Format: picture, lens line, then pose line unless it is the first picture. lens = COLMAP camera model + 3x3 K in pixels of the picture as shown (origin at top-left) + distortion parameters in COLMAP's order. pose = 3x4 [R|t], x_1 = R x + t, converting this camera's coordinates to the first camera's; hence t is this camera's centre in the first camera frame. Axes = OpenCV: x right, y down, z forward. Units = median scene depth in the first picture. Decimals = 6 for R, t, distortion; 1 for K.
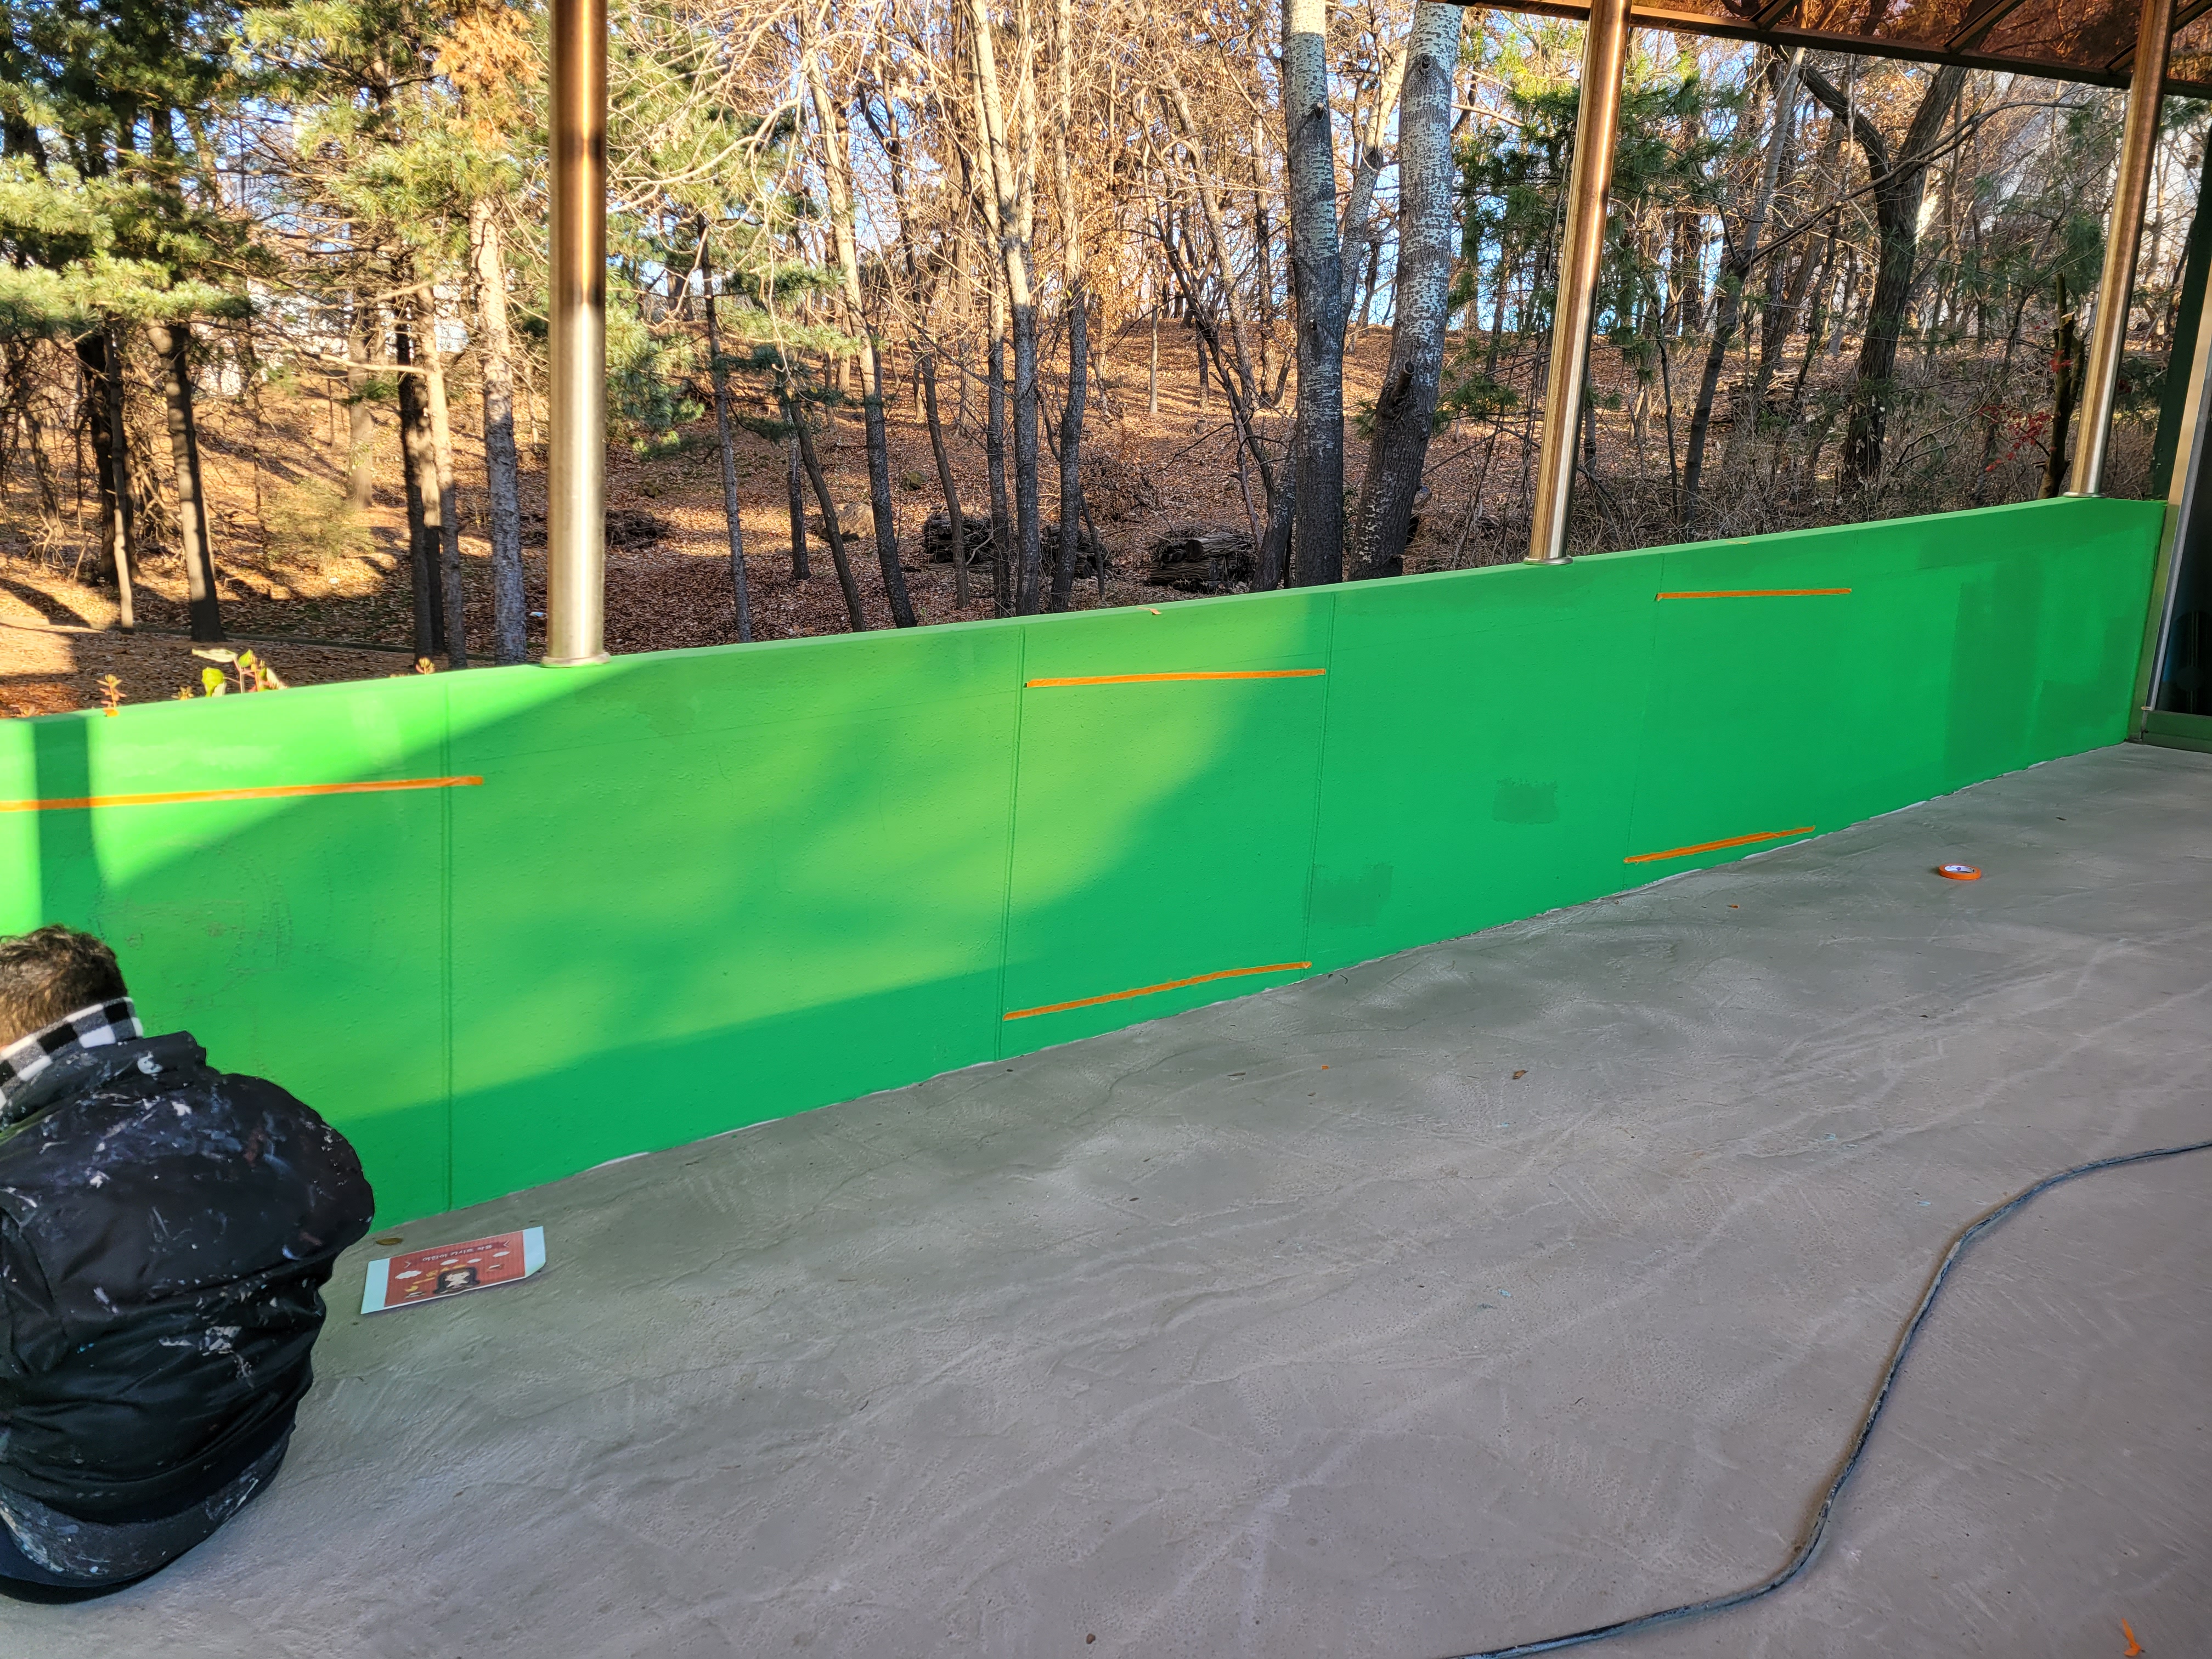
lens RADIAL K [[1632.0, 0, 1078.1], [0, 1632.0, 813.7], [0, 0, 1]] dist [0.071673, -0.049865]
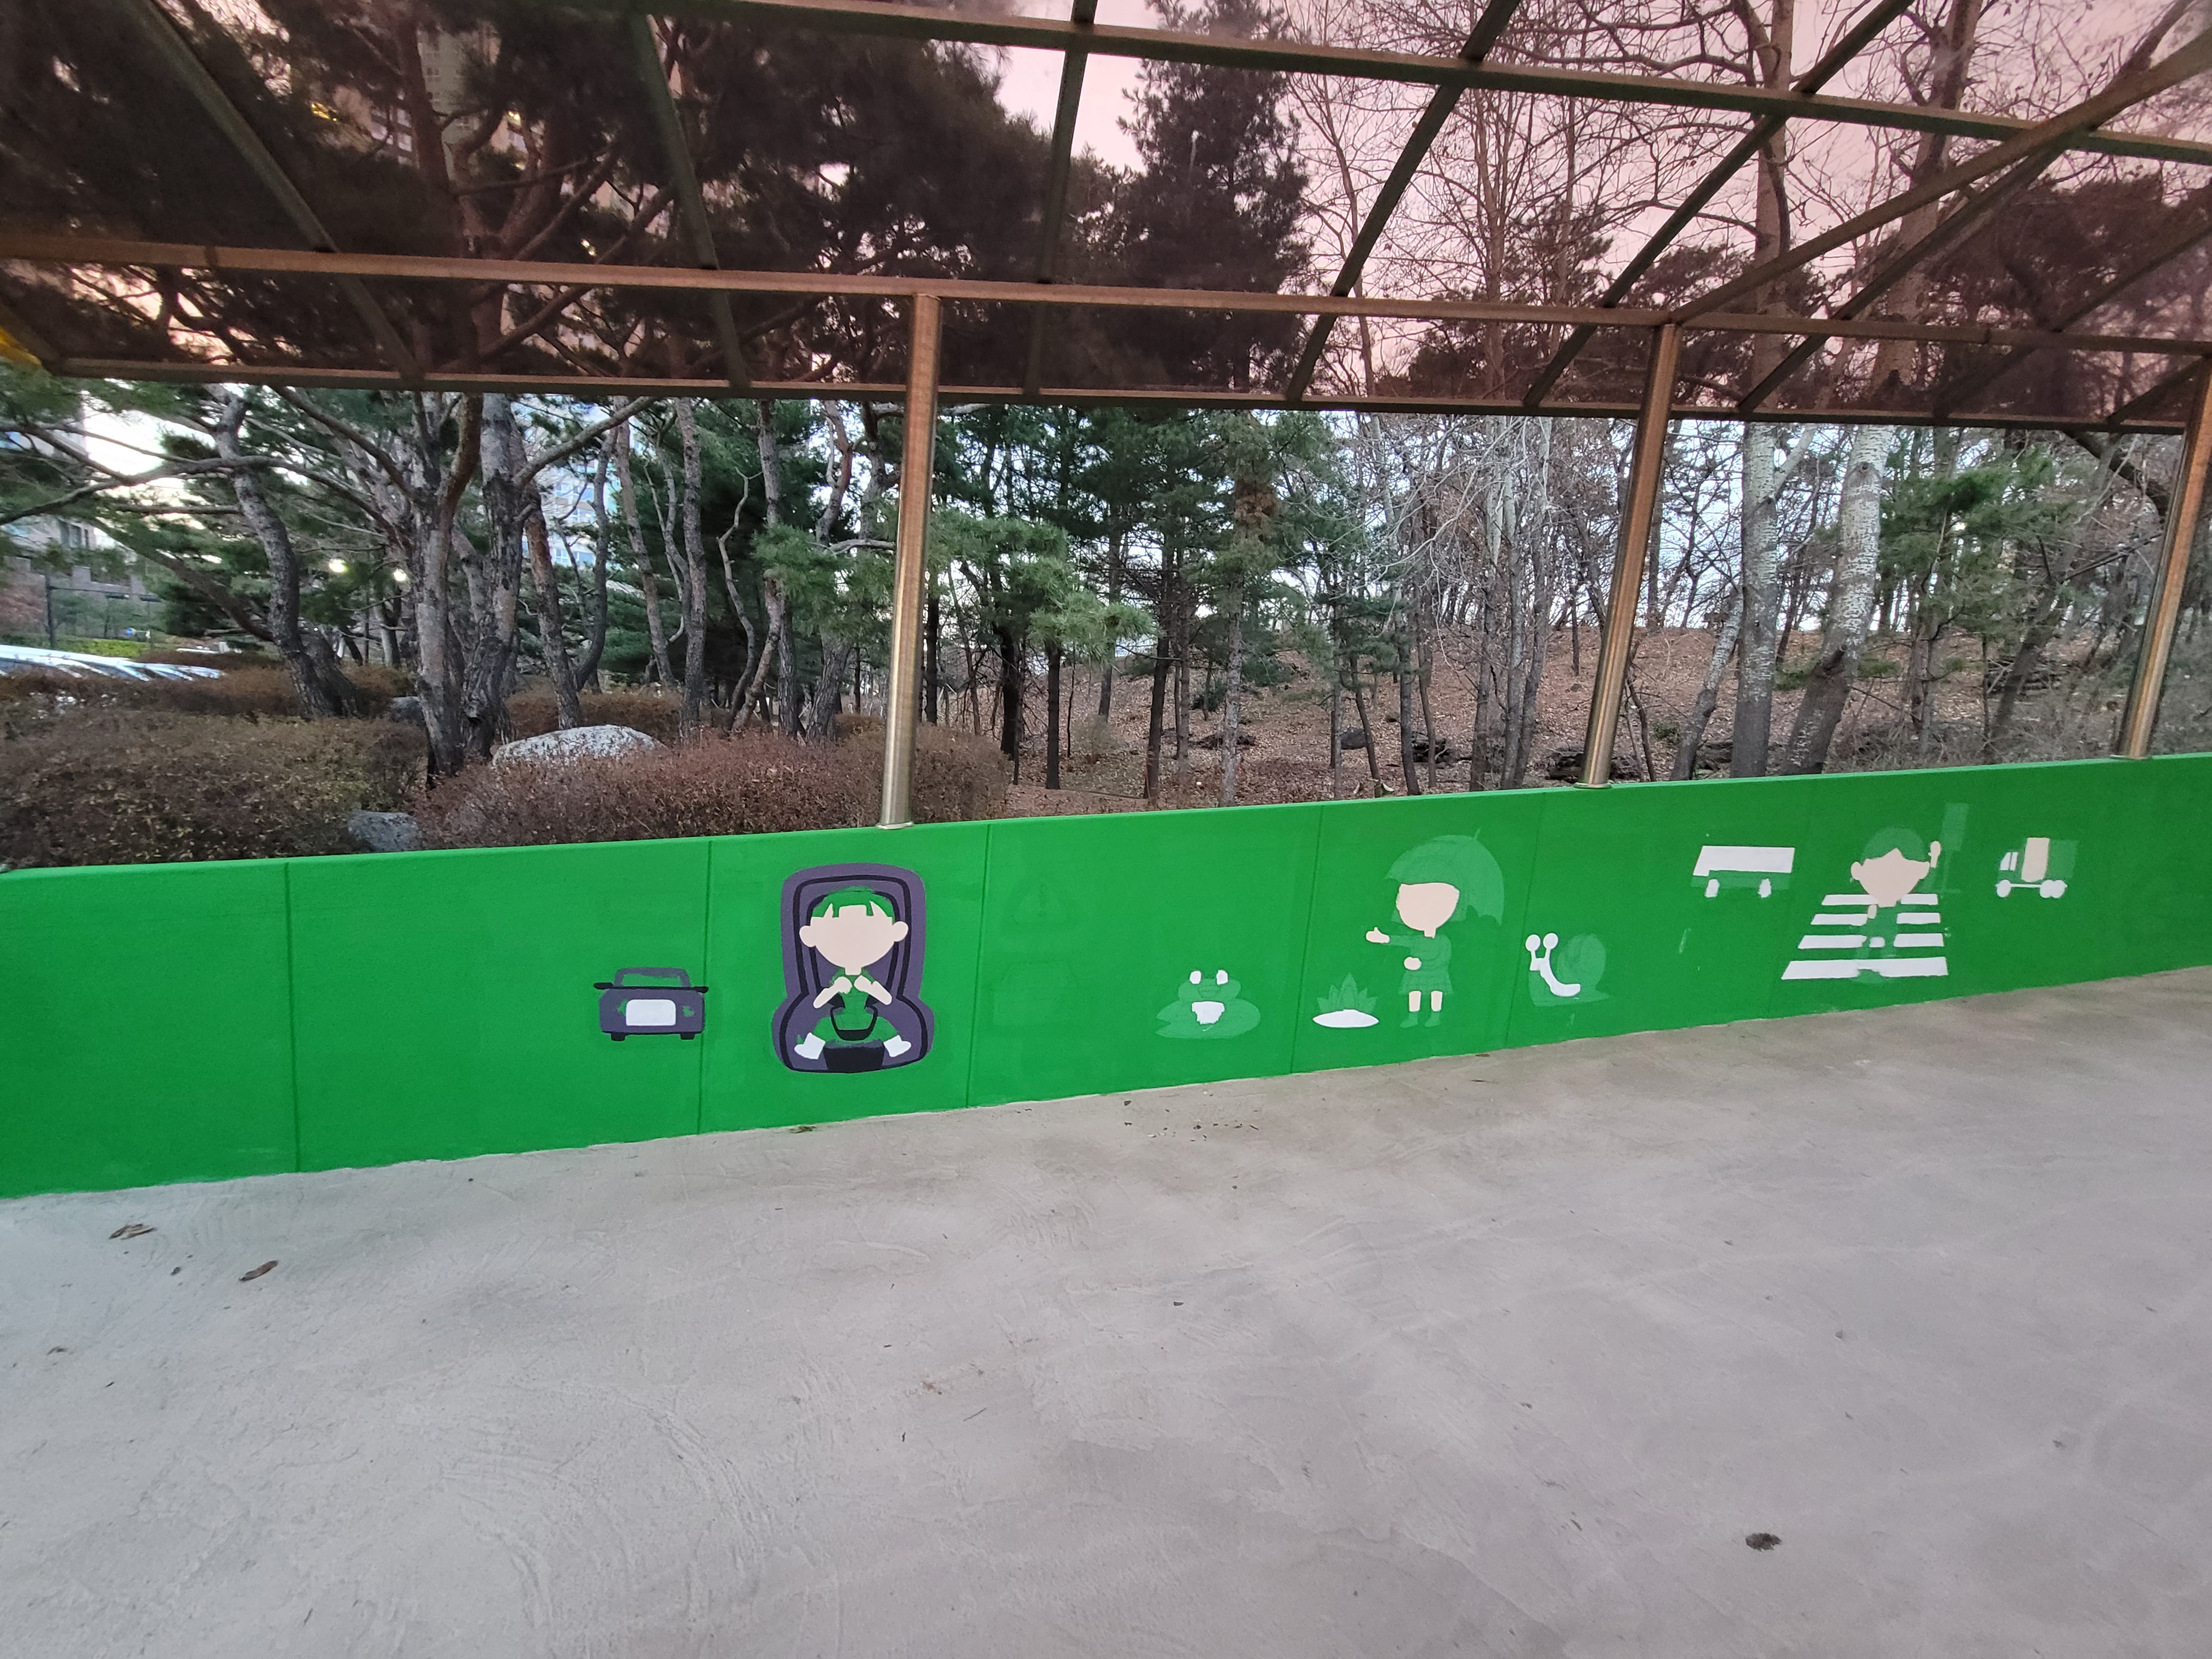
lens RADIAL K [[897.9, 0, 1084.2], [0, 897.9, 843.9], [0, 0, 1]] dist [-0.003573, 0.002622]
pose [[0.927415, 0.064014, -0.368515, -0.147416], [-0.086378, 0.995268, -0.044495, 0.024897], [0.363923, 0.073096, 0.928556, -0.077358]]
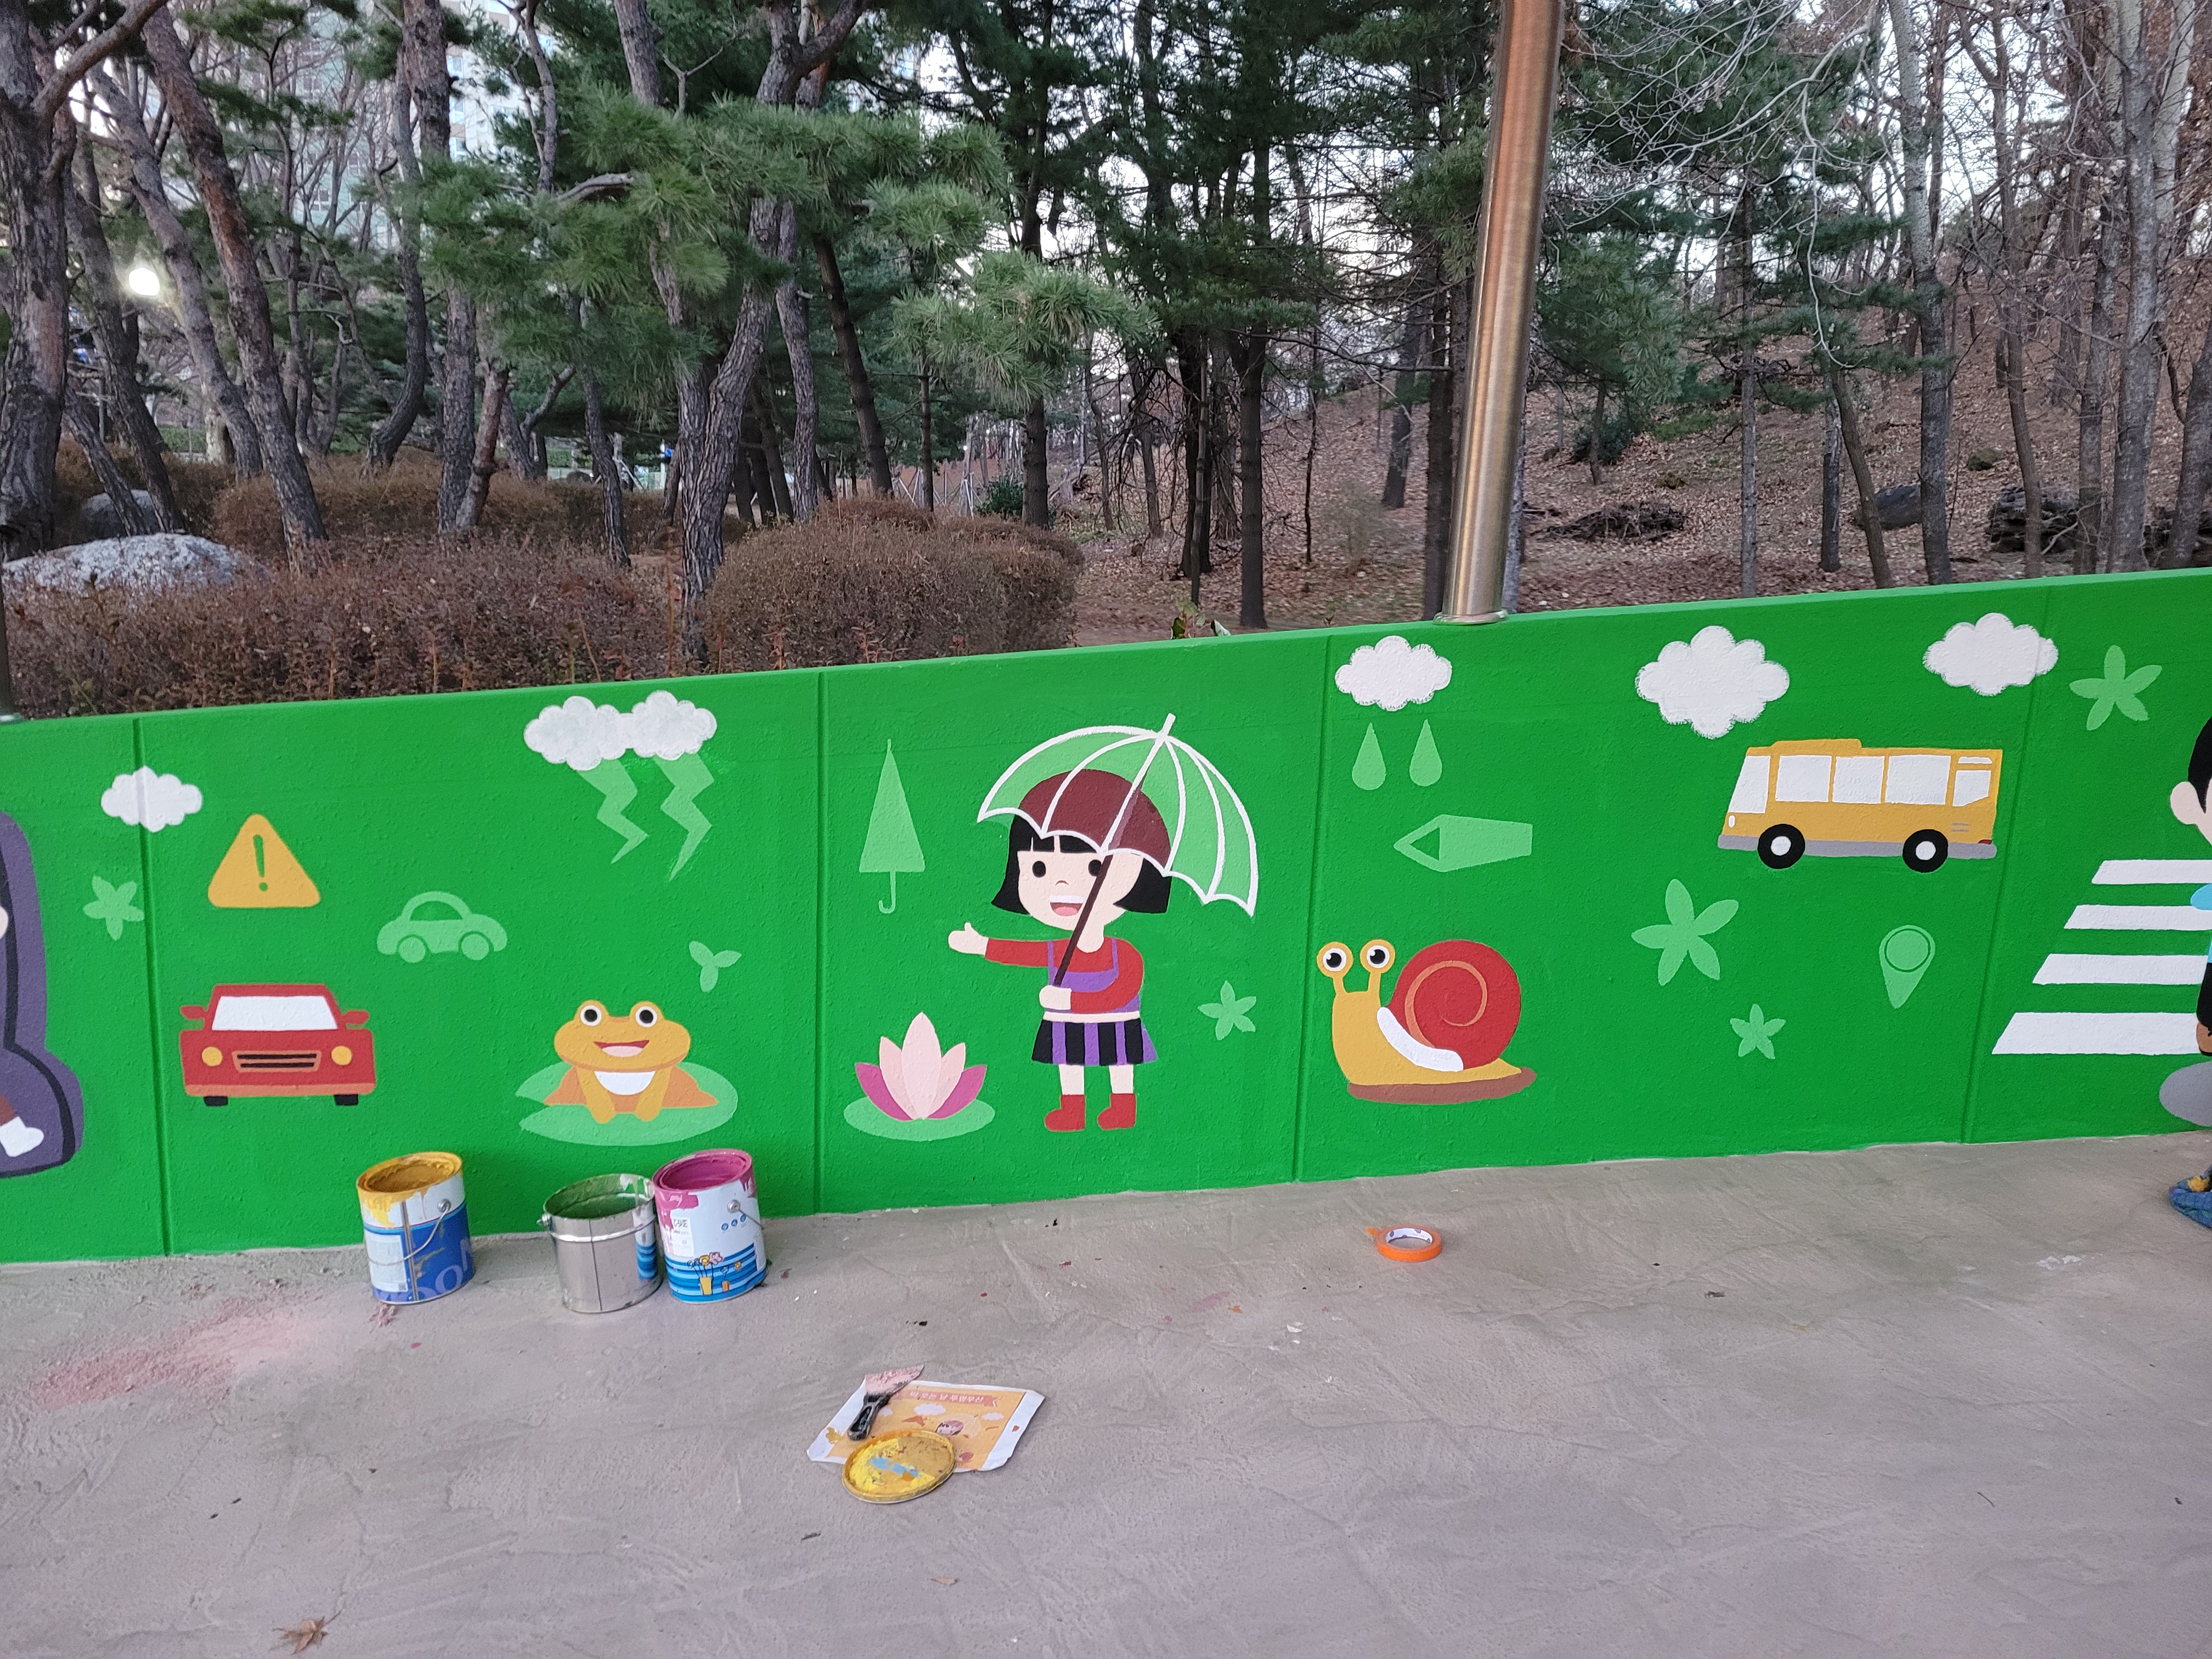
lens RADIAL K [[1632.0, 0, 1113.6], [0, 1632.0, 807.9], [0, 0, 1]] dist [0.071673, -0.049865]
pose [[0.838907, 0.083587, -0.537818, 0.008561], [-0.084764, 0.996145, 0.022602, 0.002506], [0.537634, 0.026626, 0.842758, 0.038010]]
